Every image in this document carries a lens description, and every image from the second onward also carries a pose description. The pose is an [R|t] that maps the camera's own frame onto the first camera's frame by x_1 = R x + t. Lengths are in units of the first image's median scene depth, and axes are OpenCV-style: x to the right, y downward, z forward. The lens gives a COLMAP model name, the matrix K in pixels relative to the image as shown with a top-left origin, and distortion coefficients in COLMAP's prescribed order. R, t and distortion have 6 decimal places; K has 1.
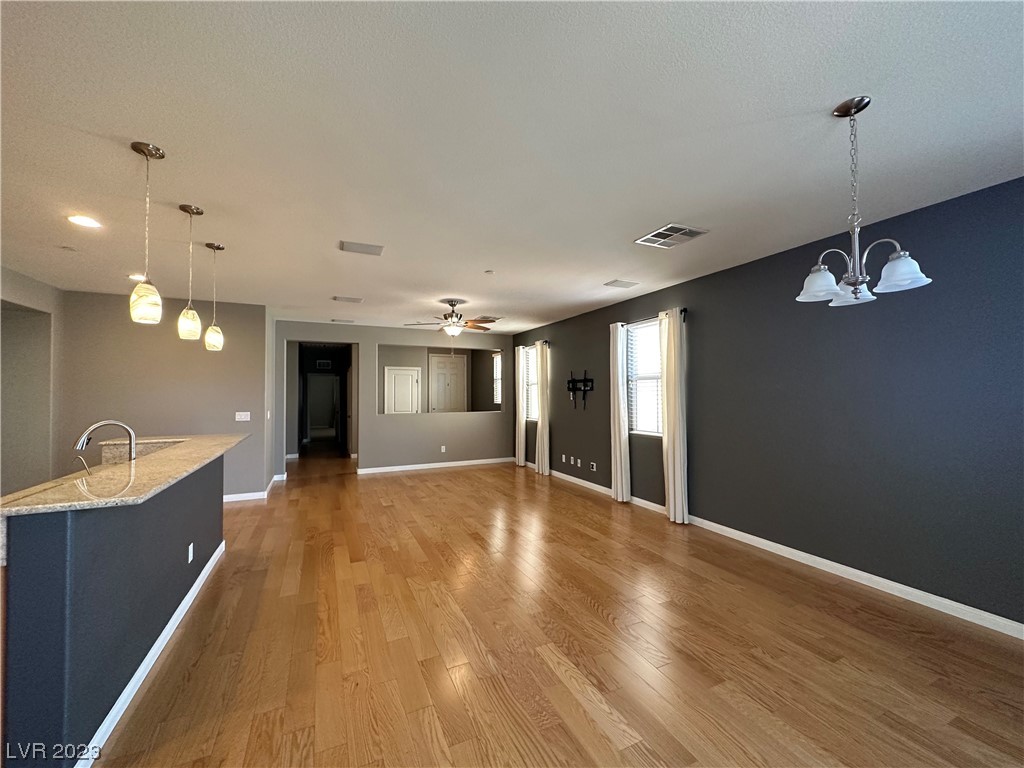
lens RADIAL K [[407.0, 0, 511.5], [0, 407.0, 386.1], [0, 0, 1]] dist [-0.002476, 0.000103]
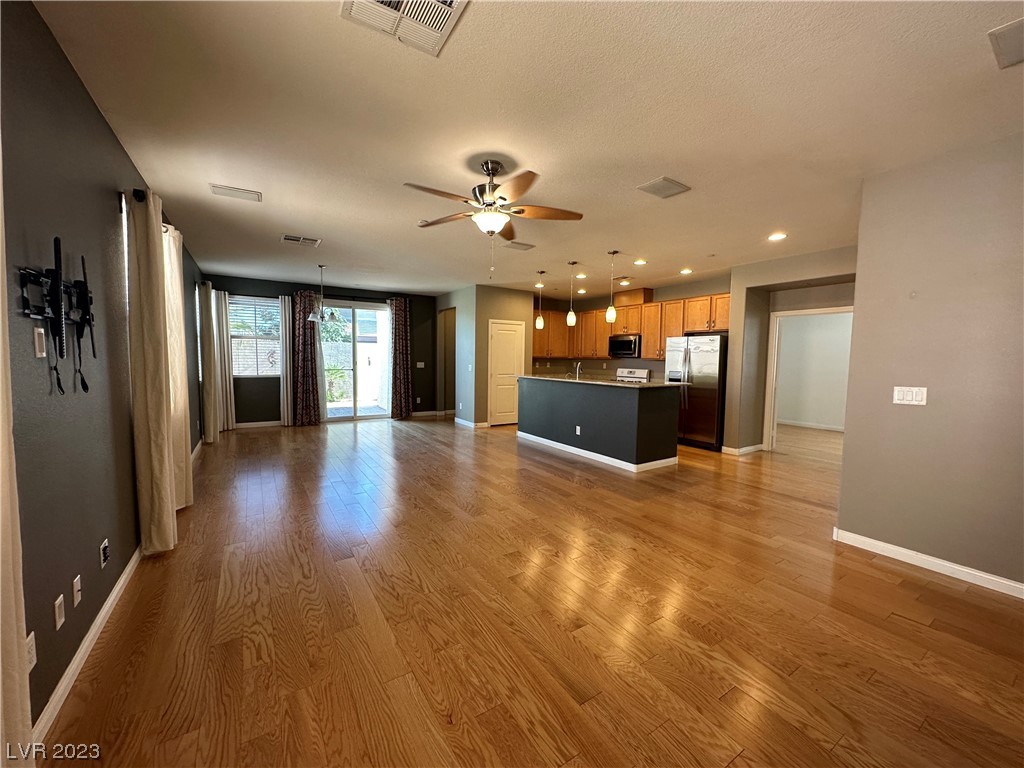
lens RADIAL K [[407.0, 0, 511.5], [0, 407.0, 386.1], [0, 0, 1]] dist [-0.002476, 0.000103]
pose [[-0.991138, 0.000384, -0.132837, -0.091194], [-0.007076, 0.998424, 0.055680, 0.037546], [0.132649, 0.056126, -0.989573, 1.389246]]
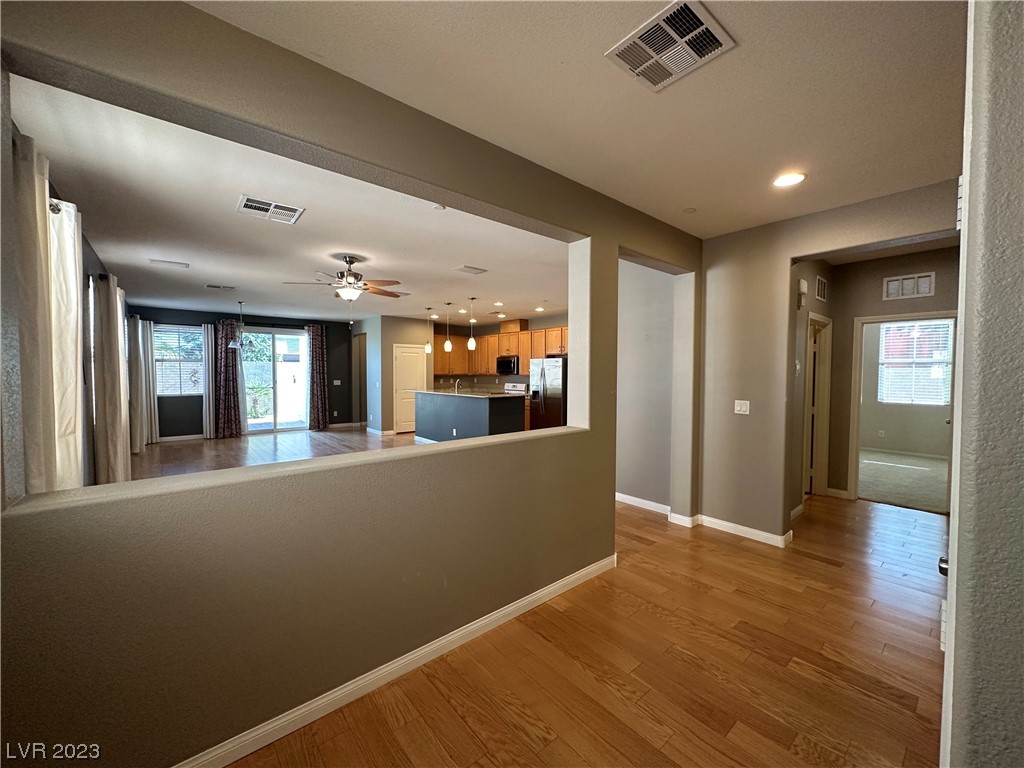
lens RADIAL K [[407.0, 0, 511.5], [0, 407.0, 386.1], [0, 0, 1]] dist [-0.002476, 0.000103]
pose [[-0.964885, 0.010863, -0.262449, -0.217266], [0.005781, 0.999781, 0.020129, 0.029890], [0.262610, 0.017905, -0.964736, 1.700486]]
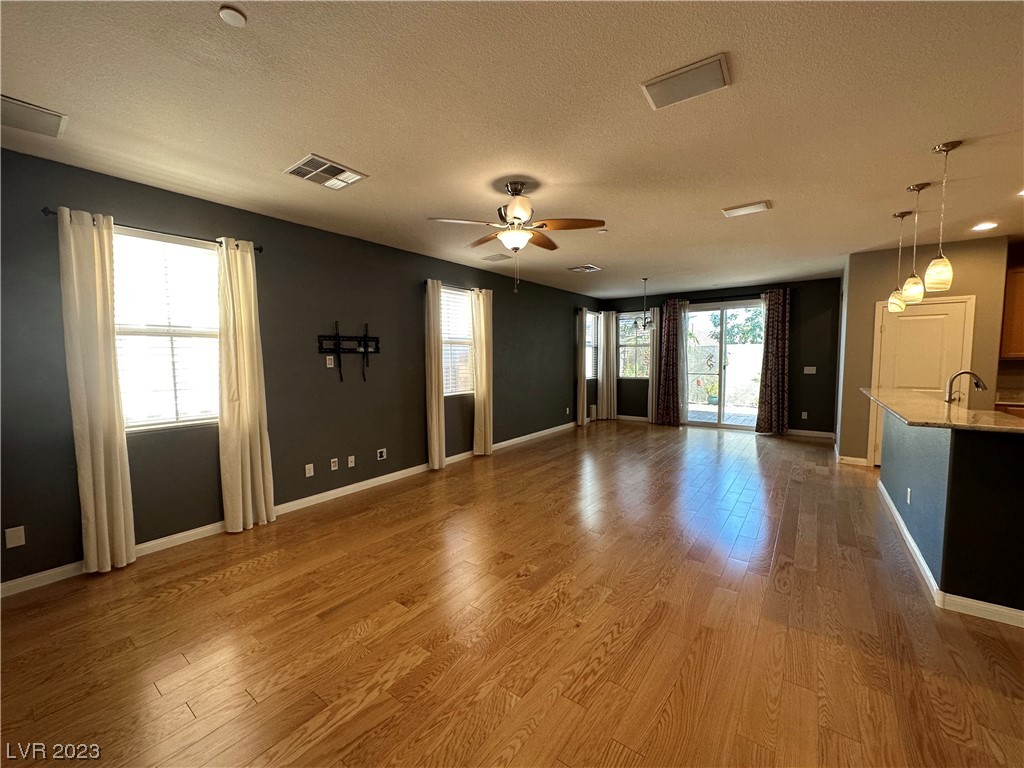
lens RADIAL K [[407.0, 0, 511.5], [0, 407.0, 386.1], [0, 0, 1]] dist [-0.002476, 0.000103]
pose [[-0.474614, -0.055006, 0.878473, -0.577780], [-0.005211, 0.998203, 0.059688, 0.025688], [-0.880178, 0.023751, -0.474048, 1.156173]]
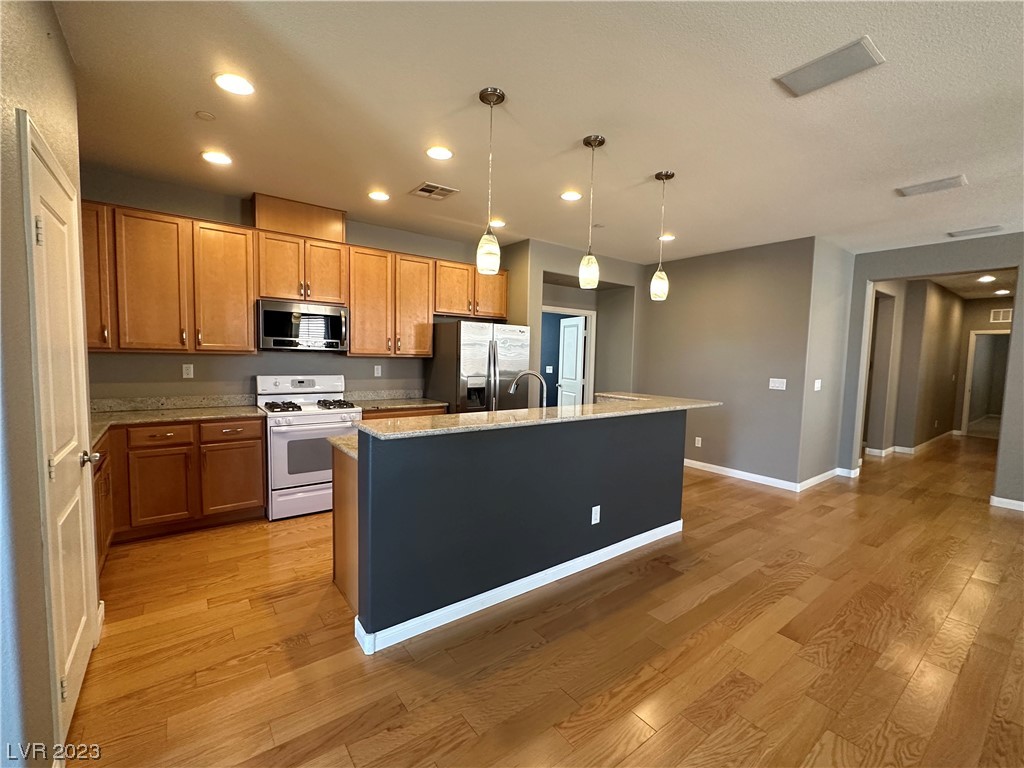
lens RADIAL K [[442.2, 0, 510.7], [0, 442.2, 387.4], [0, 0, 1]] dist [0.000097, -0.000079]
pose [[0.212253, 0.082624, -0.973716, 0.075339], [-0.007933, 0.996532, 0.082831, 0.011762], [0.977183, -0.009857, 0.212172, 0.275724]]
